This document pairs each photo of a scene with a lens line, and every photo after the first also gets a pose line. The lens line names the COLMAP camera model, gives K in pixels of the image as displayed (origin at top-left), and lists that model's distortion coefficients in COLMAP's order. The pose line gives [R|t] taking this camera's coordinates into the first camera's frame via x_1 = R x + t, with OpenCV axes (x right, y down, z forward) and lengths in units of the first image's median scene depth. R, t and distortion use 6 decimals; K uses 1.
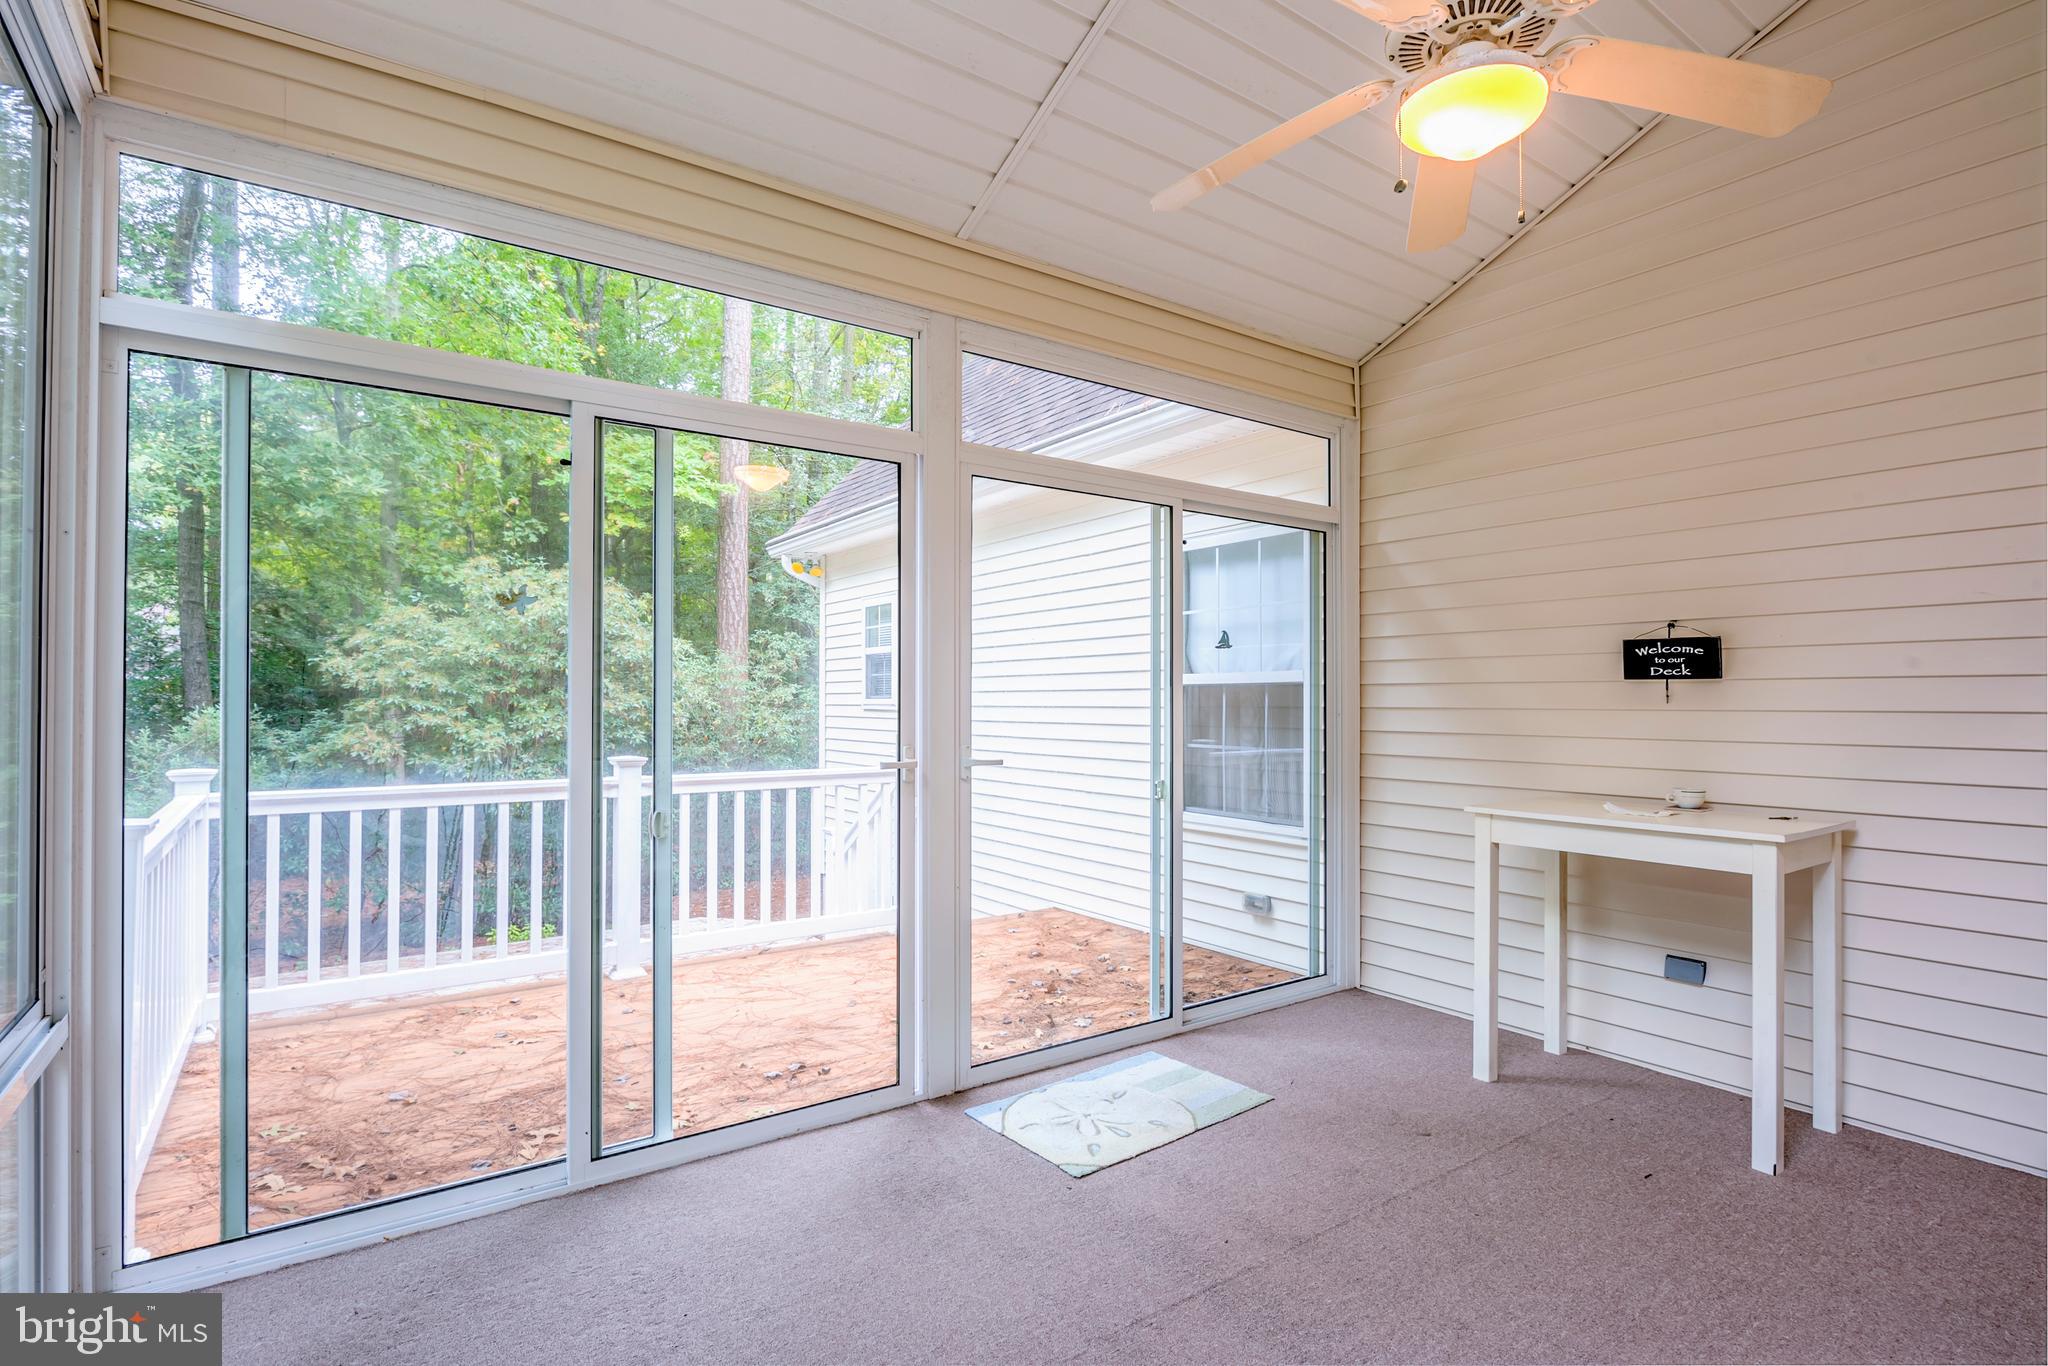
lens RADIAL K [[1004.2, 0, 1034.6], [0, 1004.2, 692.9], [0, 0, 1]] dist [-0.015088, 0.001576]
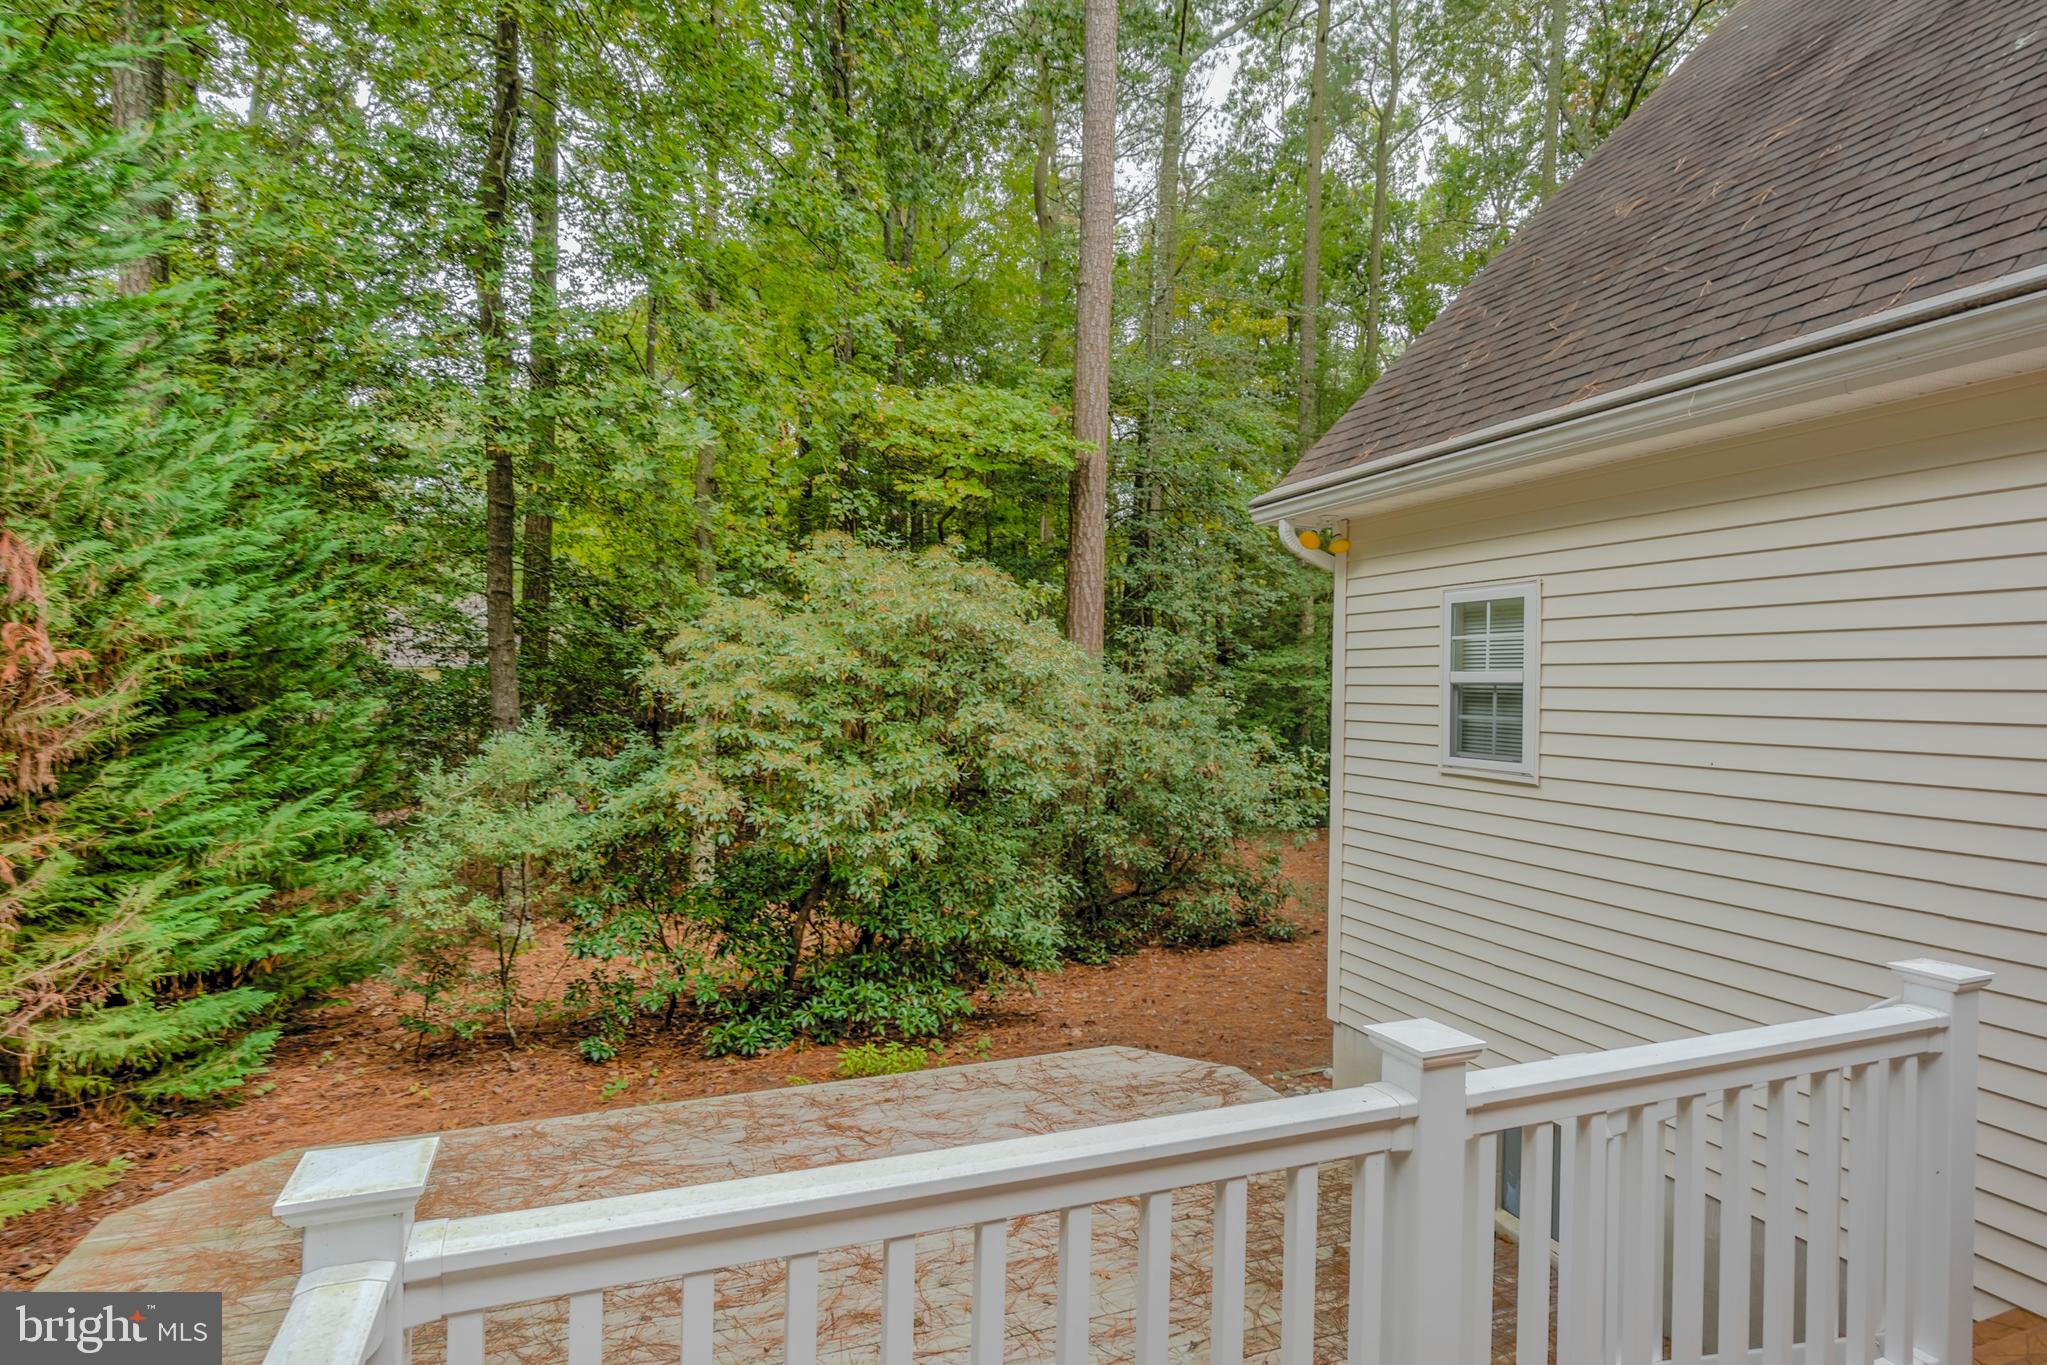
lens RADIAL K [[1003.7, 0, 1019.0], [0, 1003.7, 677.5], [0, 0, 1]] dist [-0.015088, 0.001576]
pose [[0.971034, 0.017825, -0.238275, -0.268993], [-0.017131, 0.999841, 0.004984, -0.038558], [0.238326, -0.000758, 0.971185, 0.348764]]
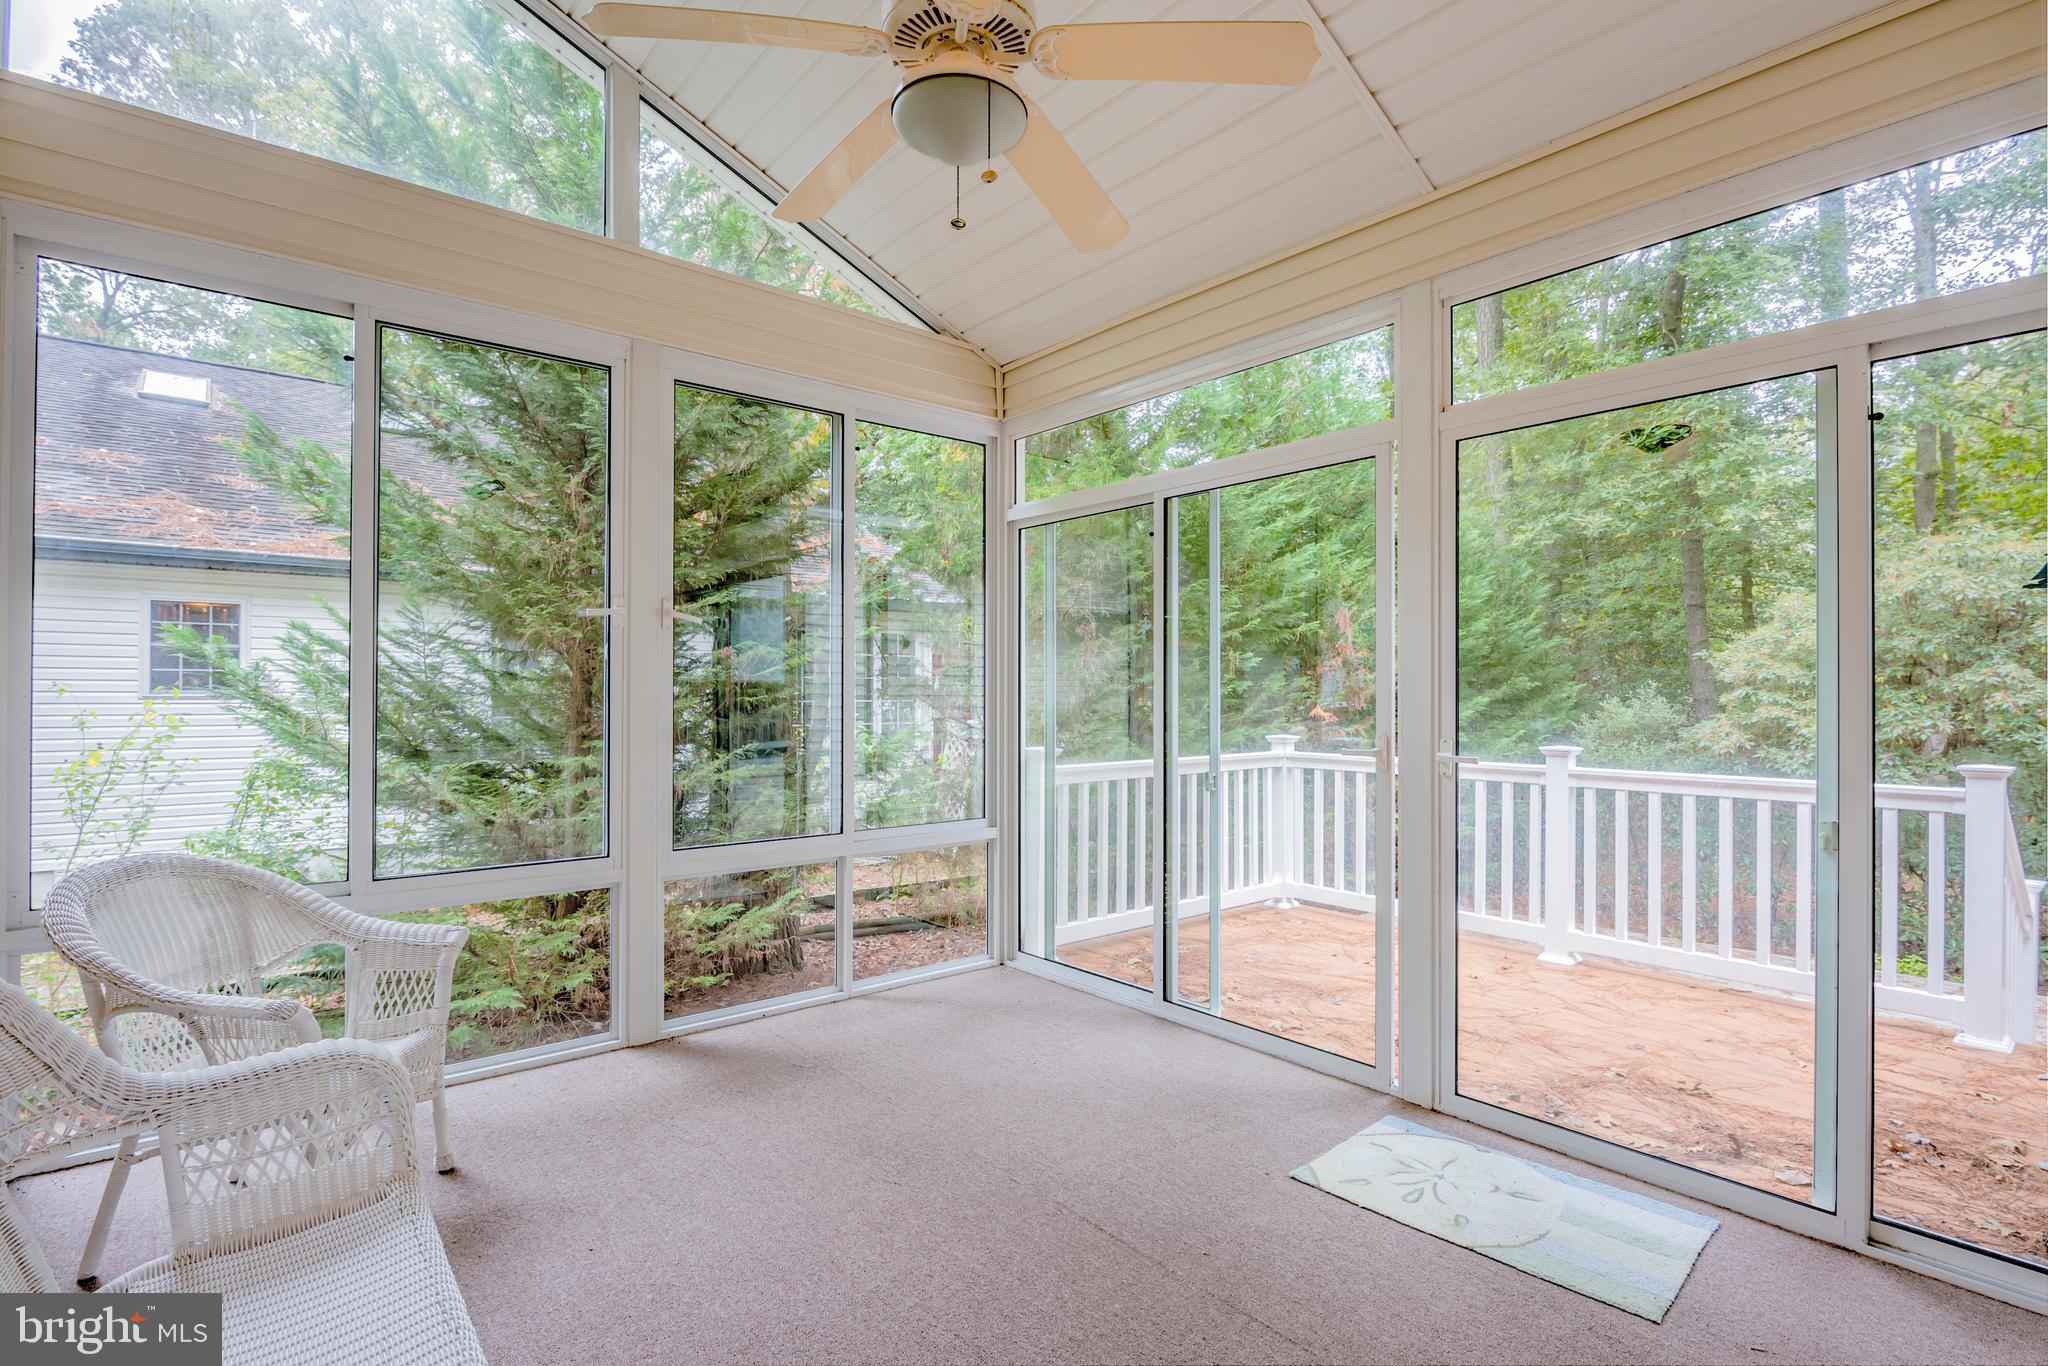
lens RADIAL K [[1004.2, 0, 1021.1], [0, 1004.2, 690.9], [0, 0, 1]] dist [-0.015088, 0.001576]
pose [[0.052067, -0.002151, -0.998641, 0.327041], [0.011988, 0.999927, -0.001528, -0.000921], [0.998572, -0.011892, 0.052089, 0.217033]]
